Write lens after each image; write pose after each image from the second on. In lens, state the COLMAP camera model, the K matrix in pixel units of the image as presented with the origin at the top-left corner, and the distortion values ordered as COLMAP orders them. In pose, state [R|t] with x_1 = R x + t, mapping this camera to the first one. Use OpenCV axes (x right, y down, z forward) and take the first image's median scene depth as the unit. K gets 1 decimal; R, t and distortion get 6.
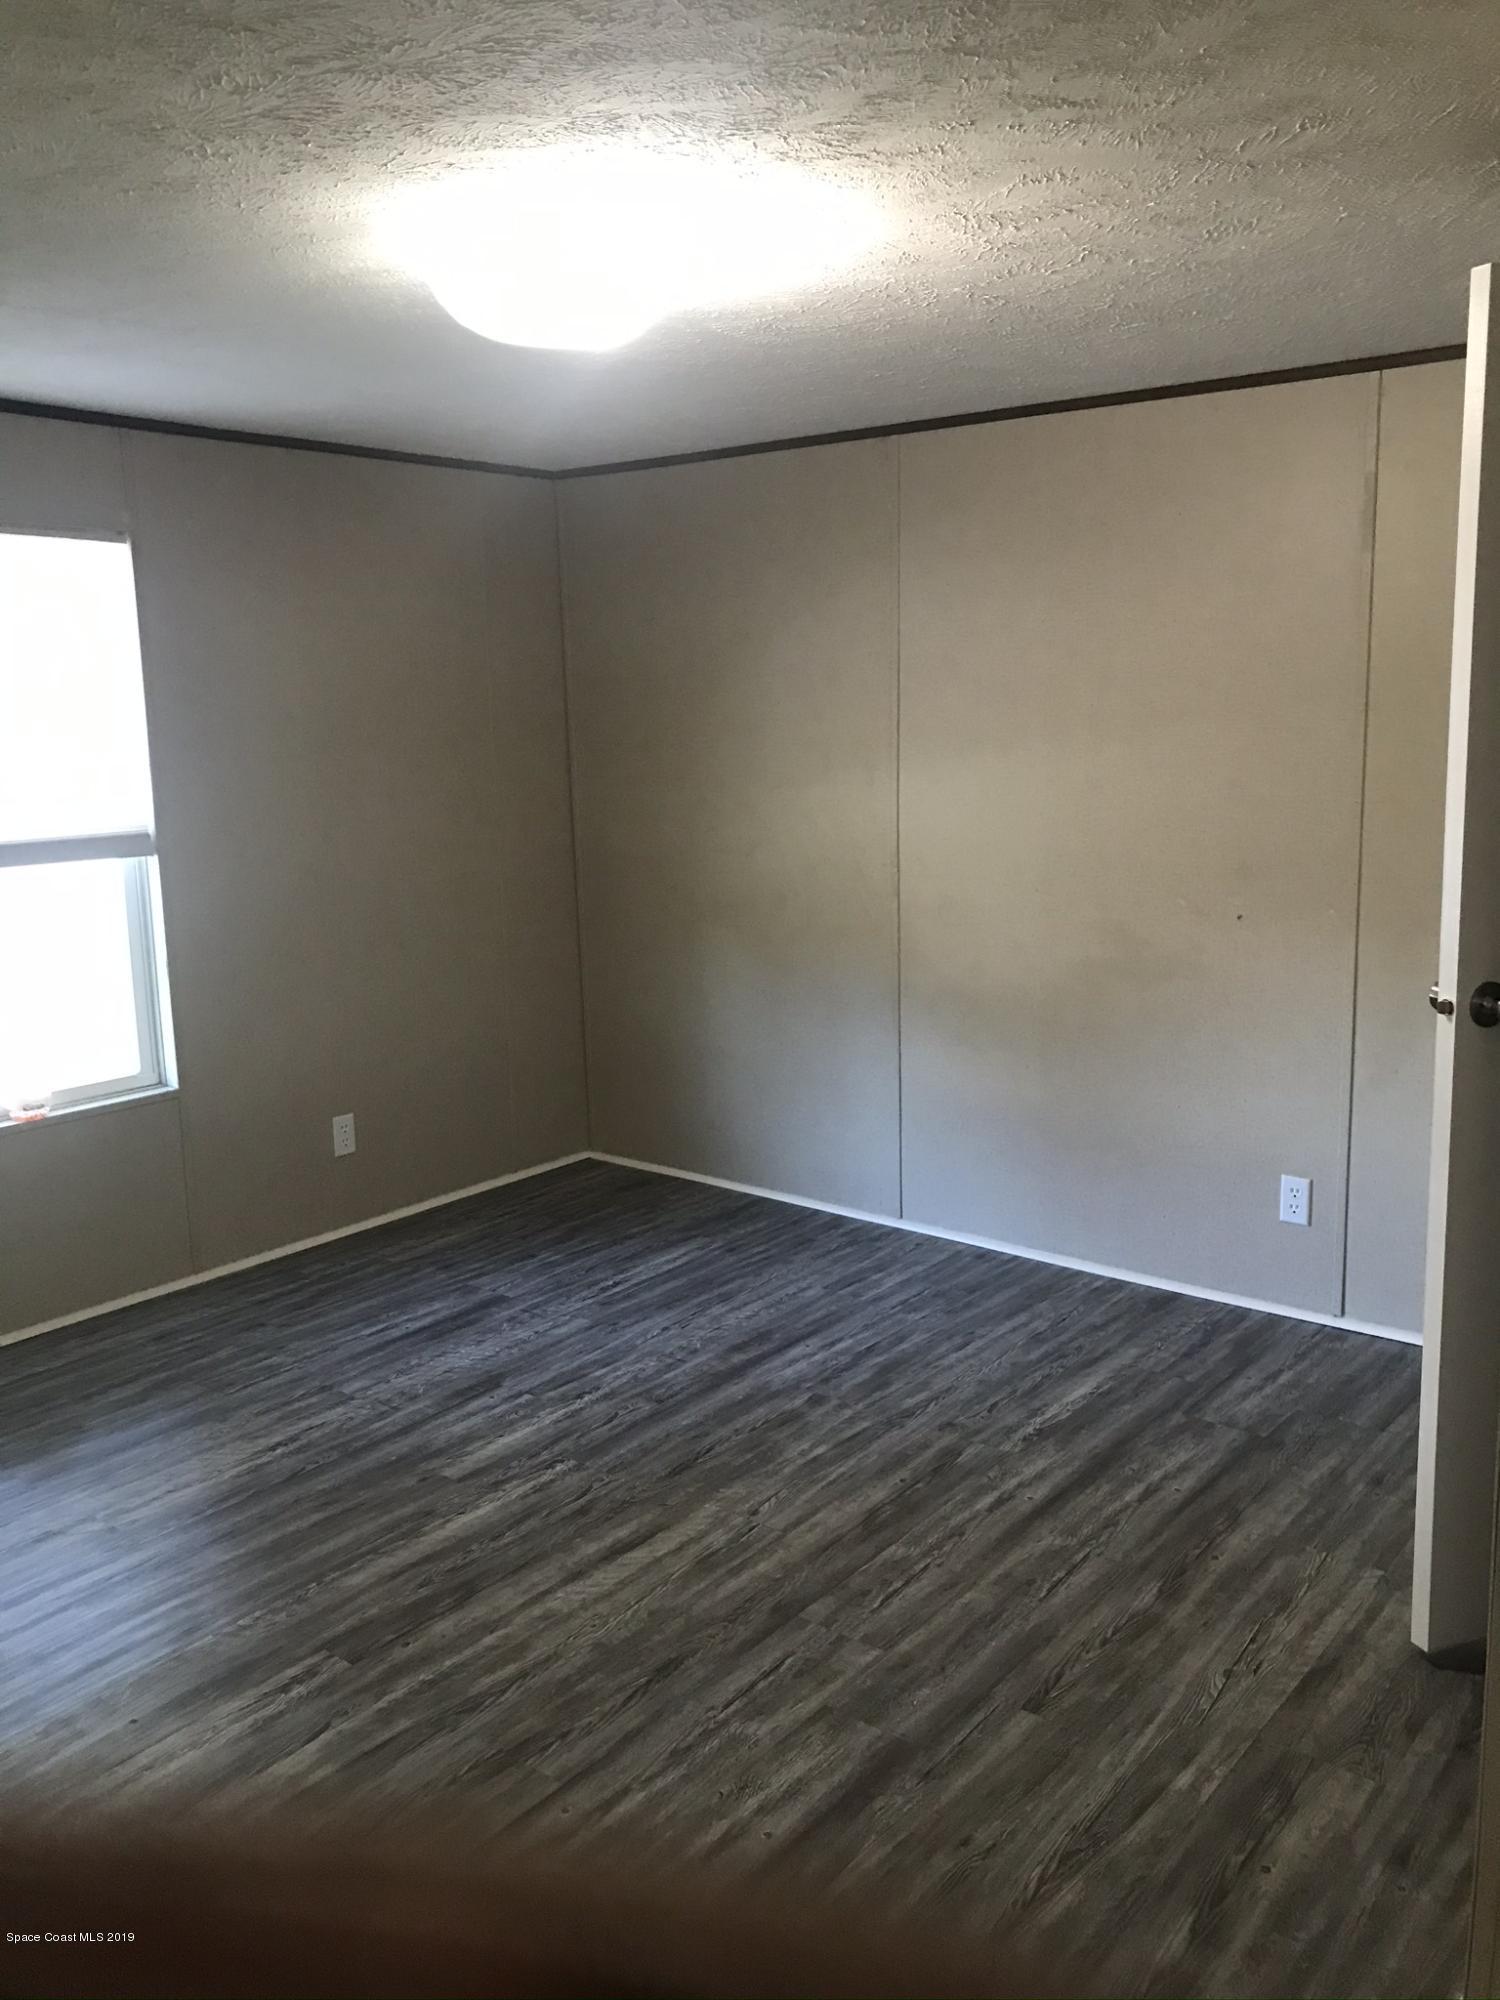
lens RADIAL K [[1650.4, 0, 749.8], [0, 1650.4, 999.3], [0, 0, 1]] dist [0.027037, -0.028911]
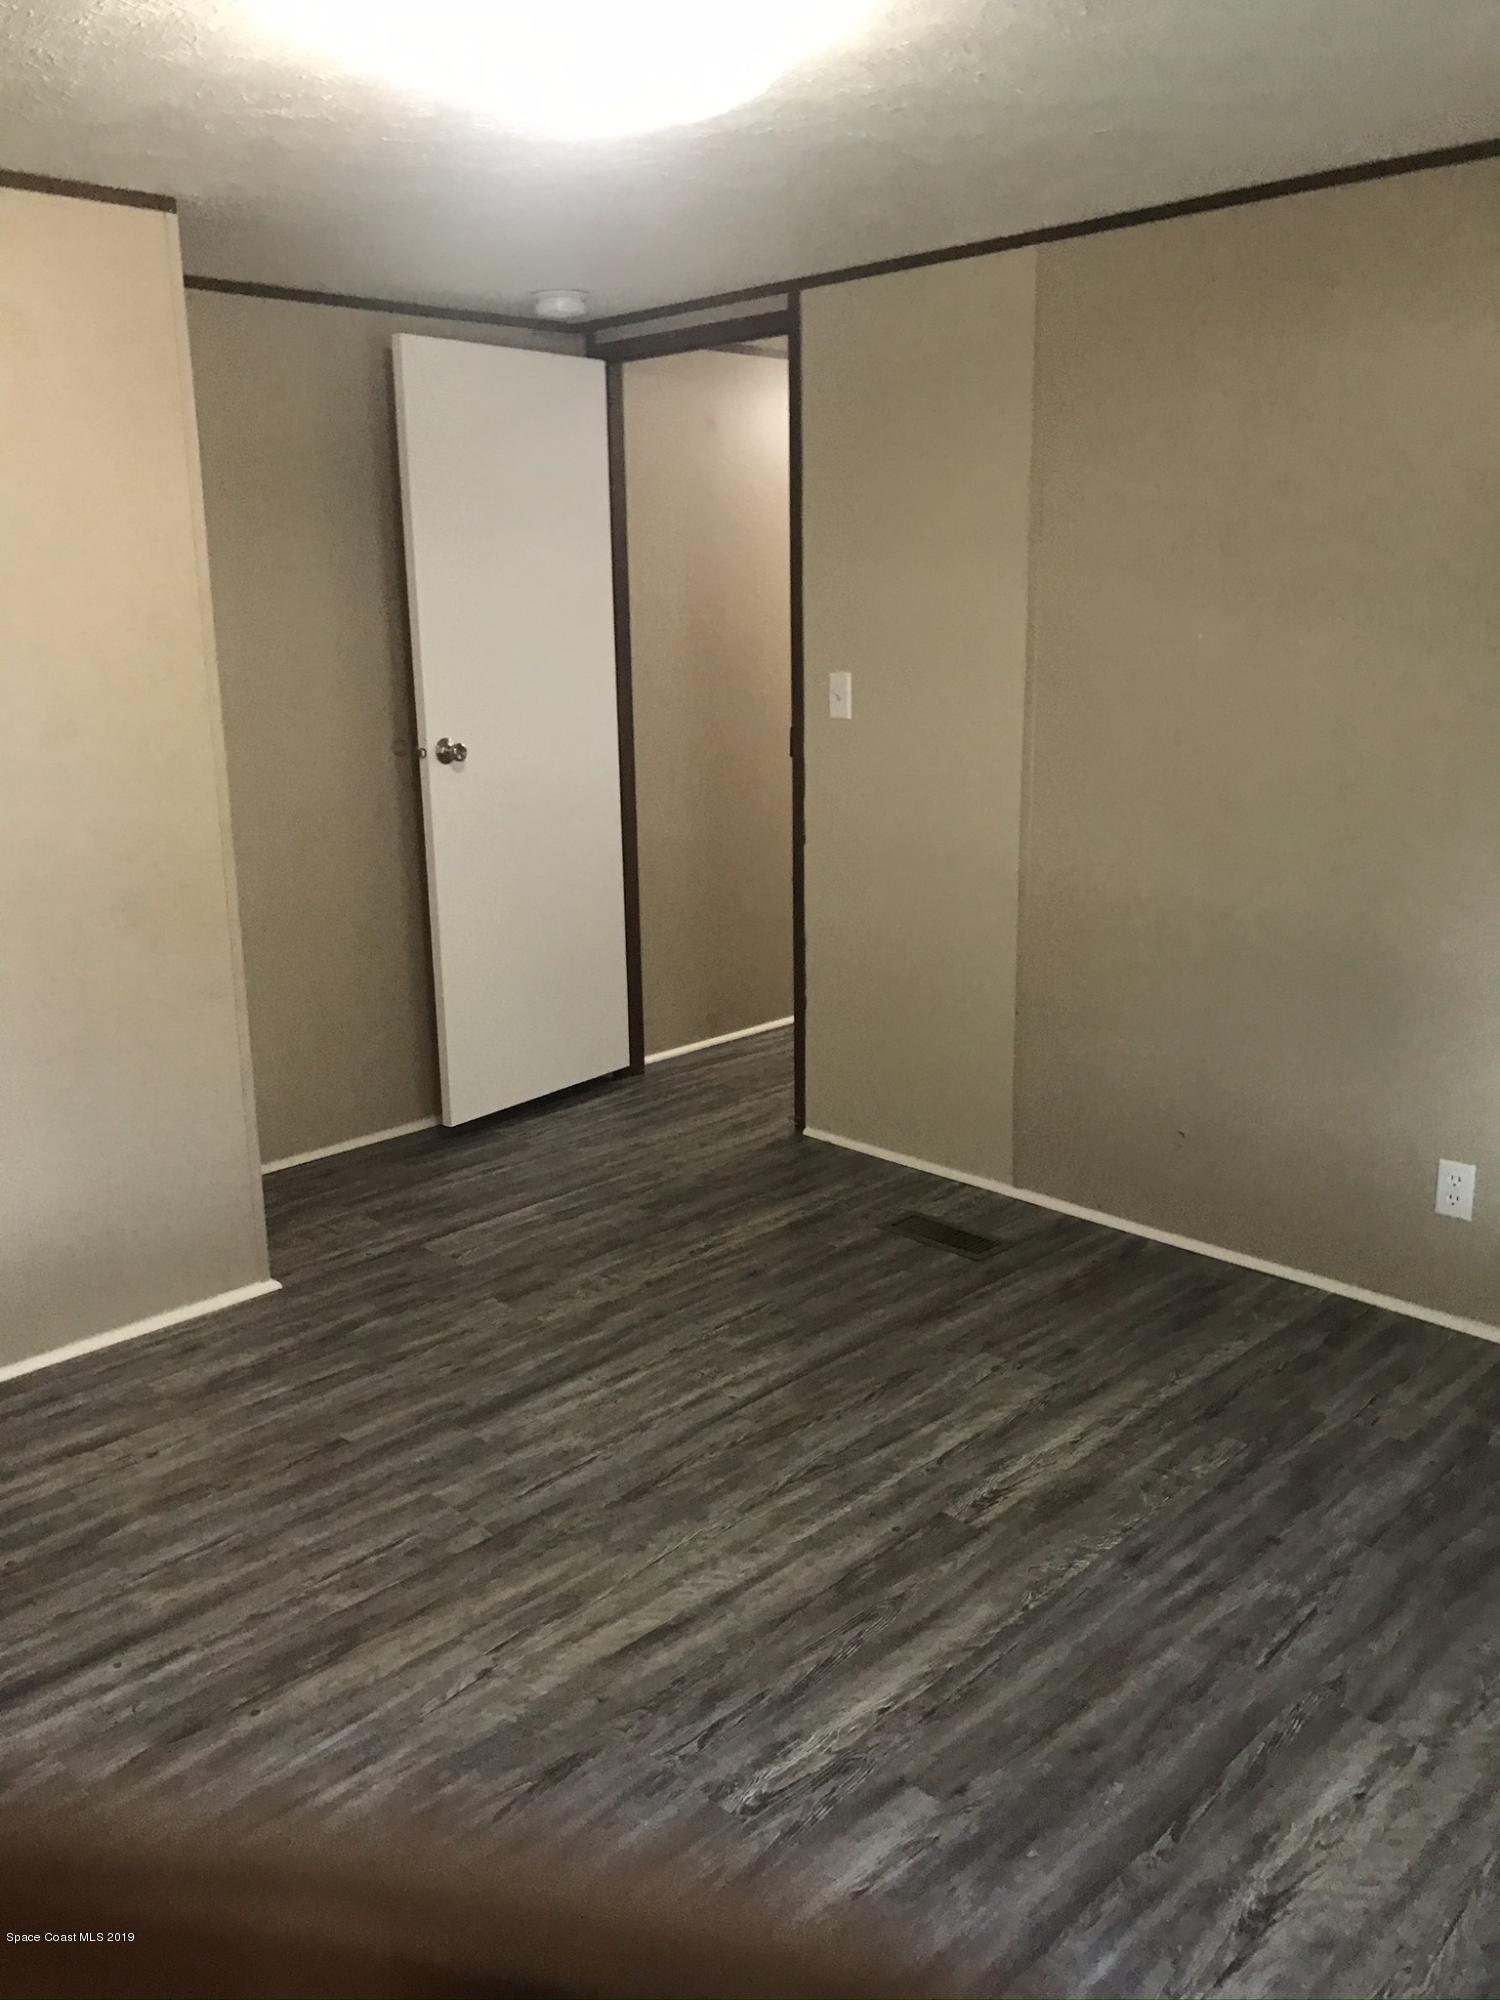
lens RADIAL K [[1650.4, 0, 747.7], [0, 1650.4, 998.6], [0, 0, 1]] dist [0.027037, -0.028911]
pose [[-0.994989, 0.017788, 0.098394, -0.215109], [0.057093, 0.908927, 0.413028, -0.296378], [-0.082086, 0.416575, -0.905388, 1.705318]]
